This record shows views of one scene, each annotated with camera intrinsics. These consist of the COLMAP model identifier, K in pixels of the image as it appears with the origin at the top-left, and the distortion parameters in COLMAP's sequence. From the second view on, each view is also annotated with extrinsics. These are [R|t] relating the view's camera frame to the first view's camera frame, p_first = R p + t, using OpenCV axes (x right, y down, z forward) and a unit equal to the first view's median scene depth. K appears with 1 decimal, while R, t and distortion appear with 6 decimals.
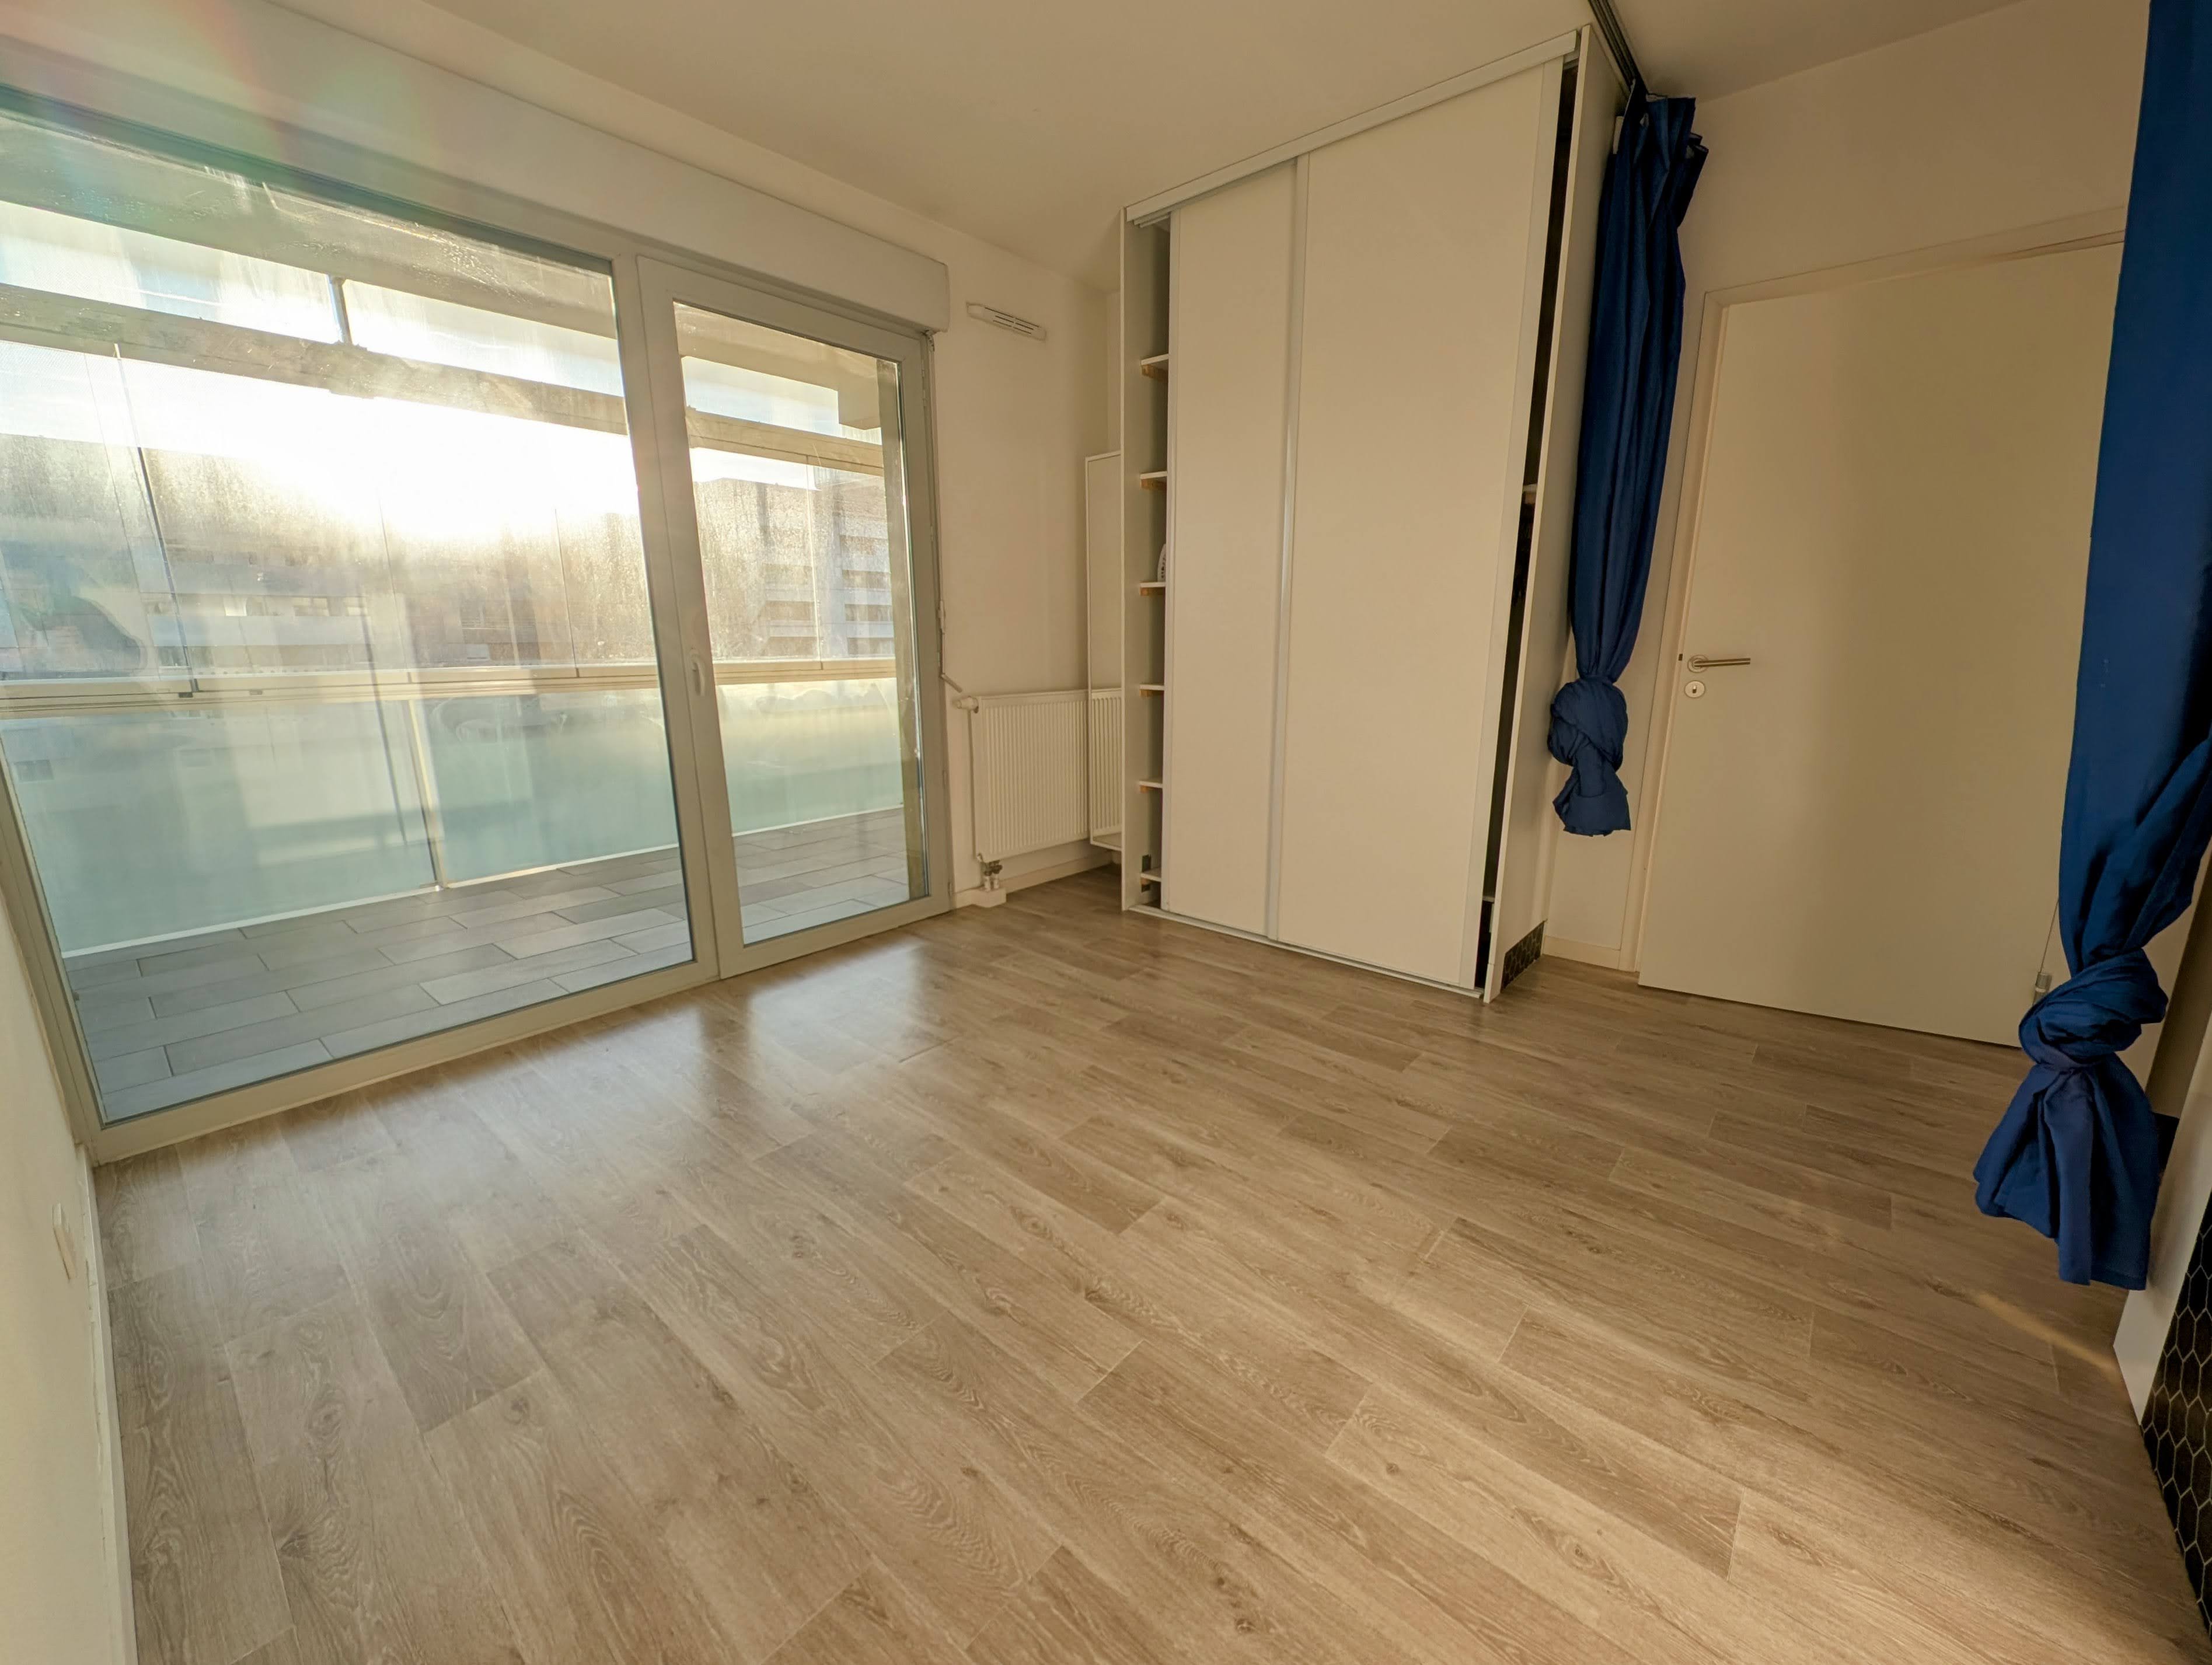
lens RADIAL K [[871.8, 0, 1115.9], [0, 871.8, 825.4], [0, 0, 1]] dist [-0.001155, -0.000078]
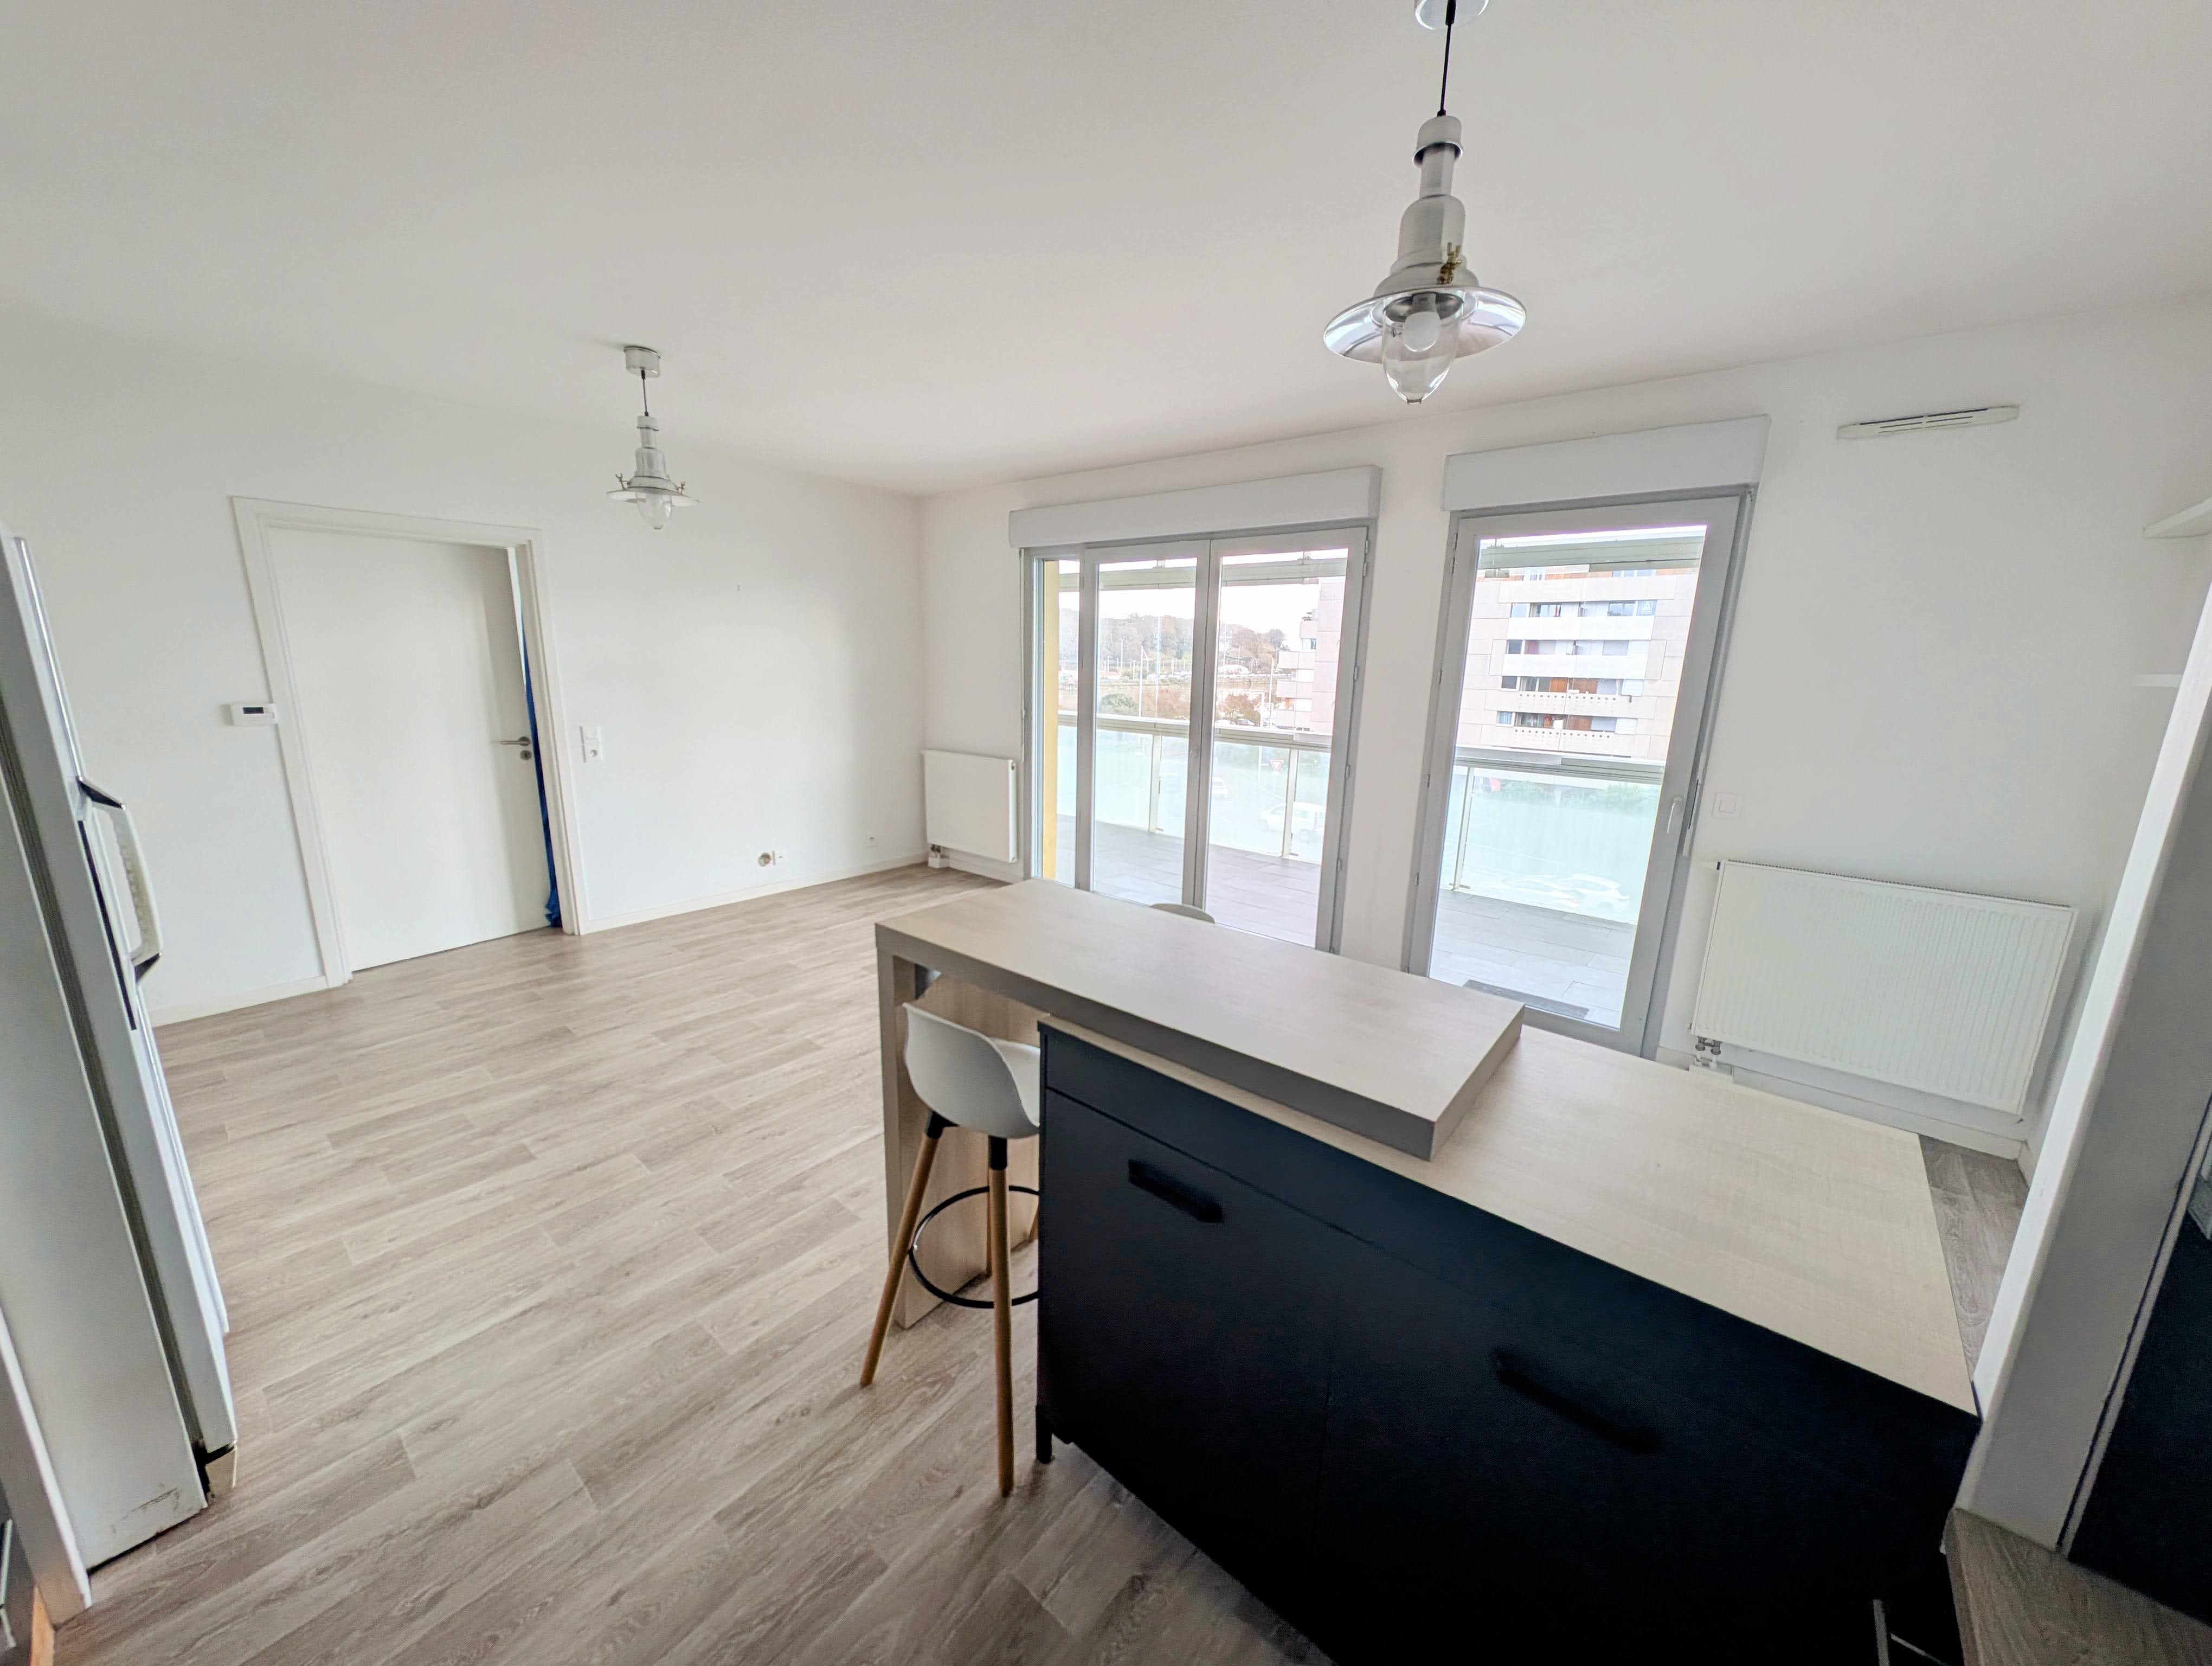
lens RADIAL K [[872.0, 0, 1110.5], [0, 872.0, 833.0], [0, 0, 1]] dist [-0.001155, -0.000078]
pose [[0.006903, -0.224366, 0.974481, -1.001372], [0.219335, 0.951113, 0.217432, -0.327793], [-0.975625, 0.212237, 0.055777, 0.053449]]
